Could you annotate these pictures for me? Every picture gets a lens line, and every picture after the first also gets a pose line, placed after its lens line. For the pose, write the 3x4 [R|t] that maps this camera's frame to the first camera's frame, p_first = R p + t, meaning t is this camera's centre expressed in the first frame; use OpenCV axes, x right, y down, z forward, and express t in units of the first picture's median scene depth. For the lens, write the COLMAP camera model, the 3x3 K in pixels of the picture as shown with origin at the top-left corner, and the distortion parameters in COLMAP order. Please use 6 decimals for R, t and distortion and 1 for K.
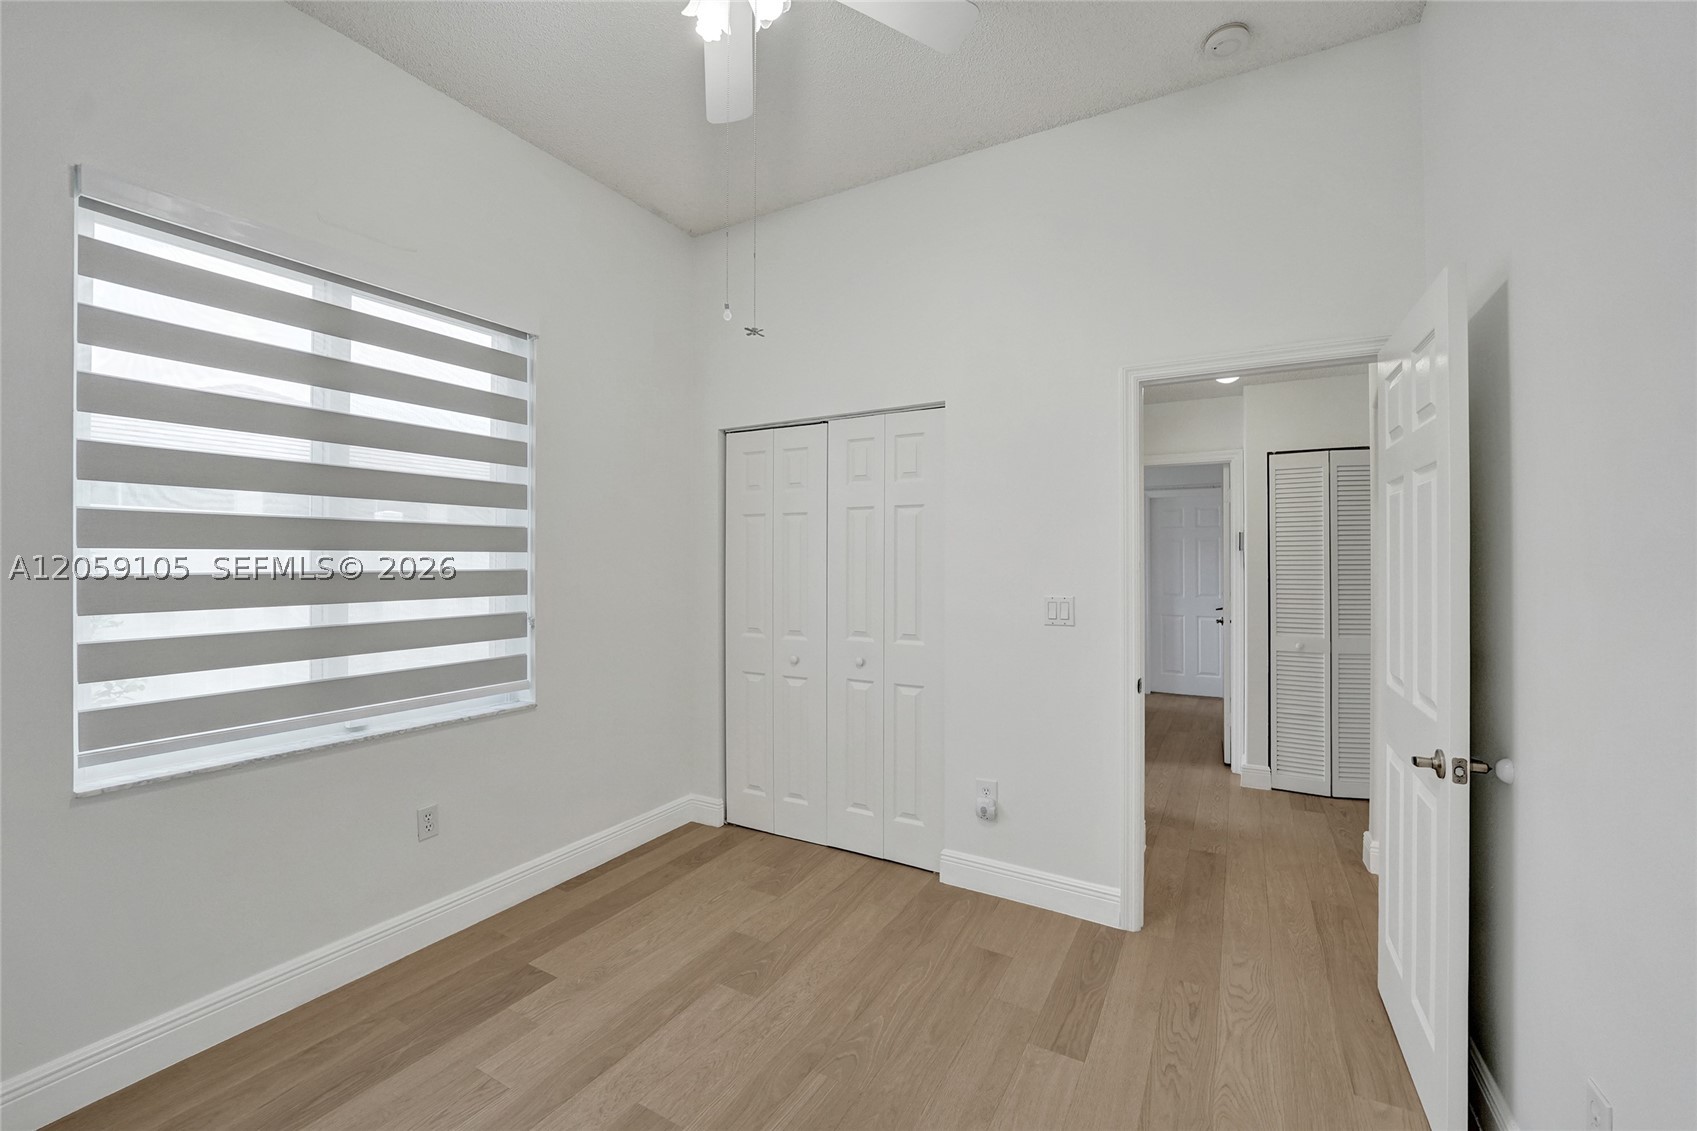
lens RADIAL K [[692.9, 0, 830.6], [0, 692.9, 574.1], [0, 0, 1]] dist [-0.020770, 0.000122]
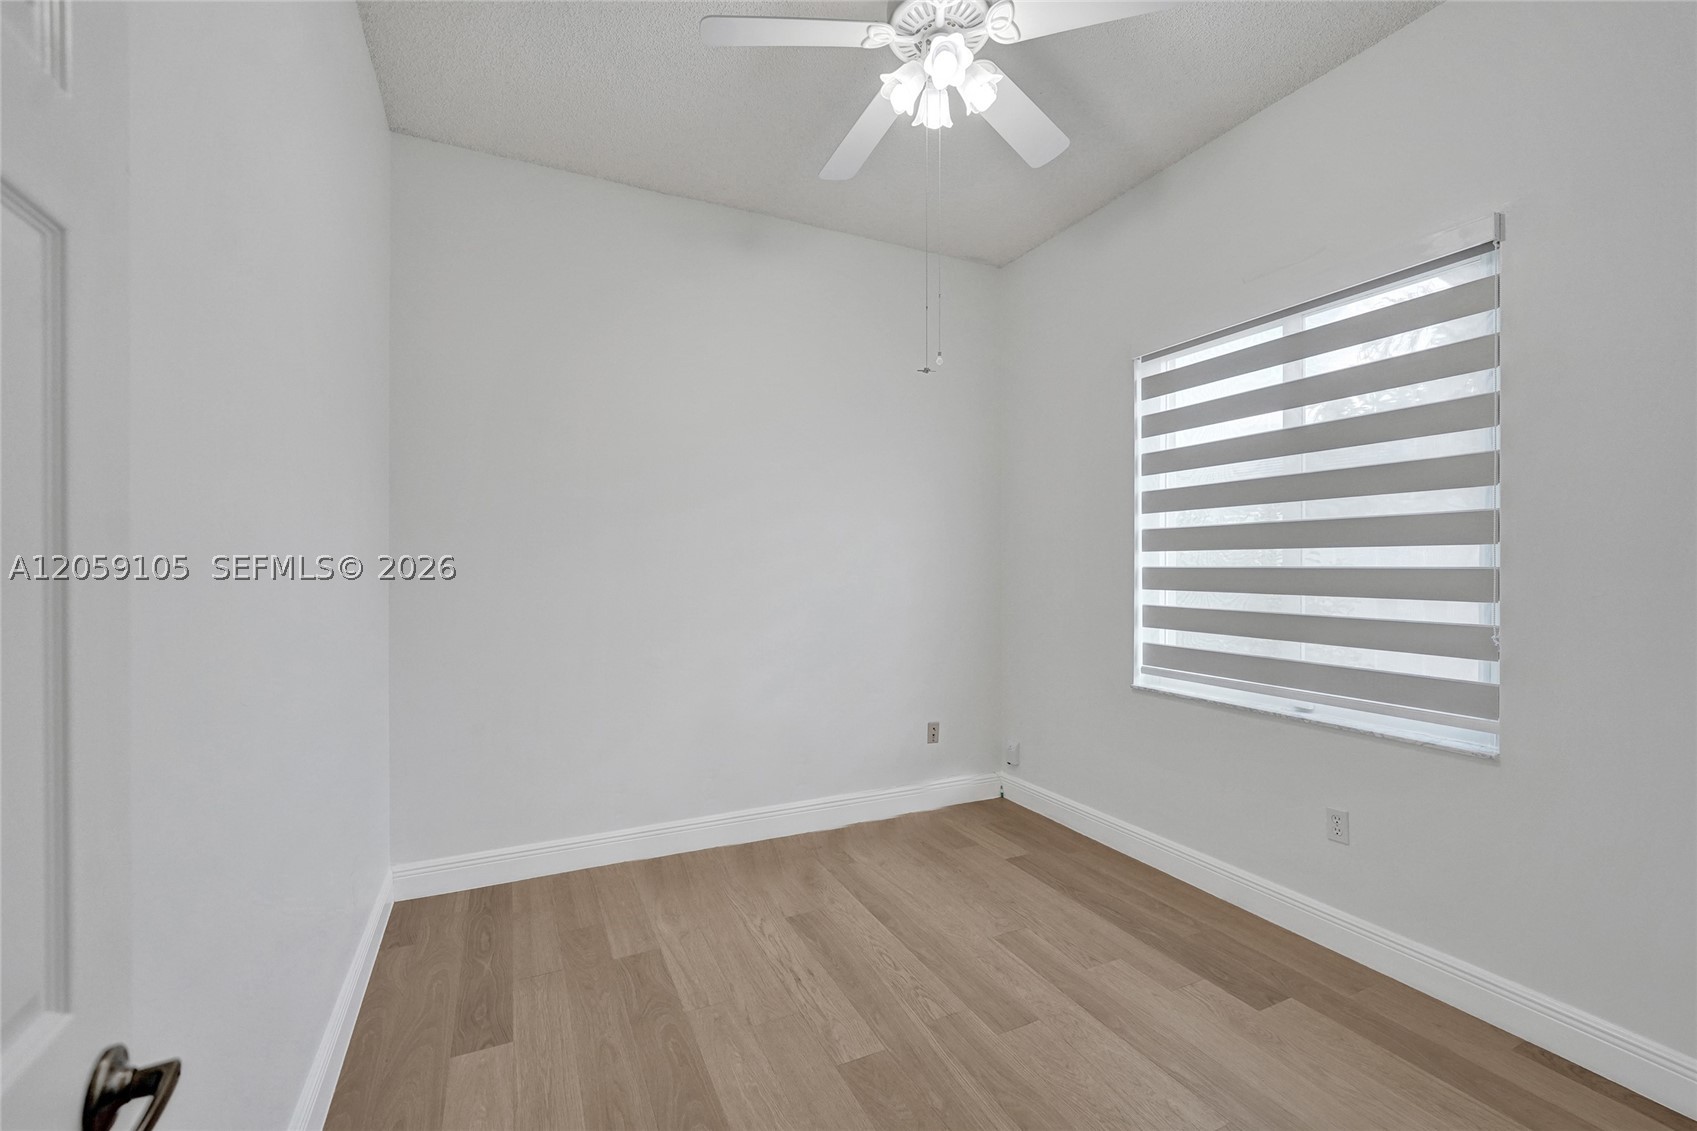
lens RADIAL K [[692.9, 0, 830.6], [0, 692.9, 574.1], [0, 0, 1]] dist [-0.020770, 0.000122]
pose [[-0.567267, 0.010324, -0.823469, 0.718132], [-0.016595, 0.999575, 0.023963, -0.006638], [0.823367, 0.027259, -0.566855, 1.106264]]
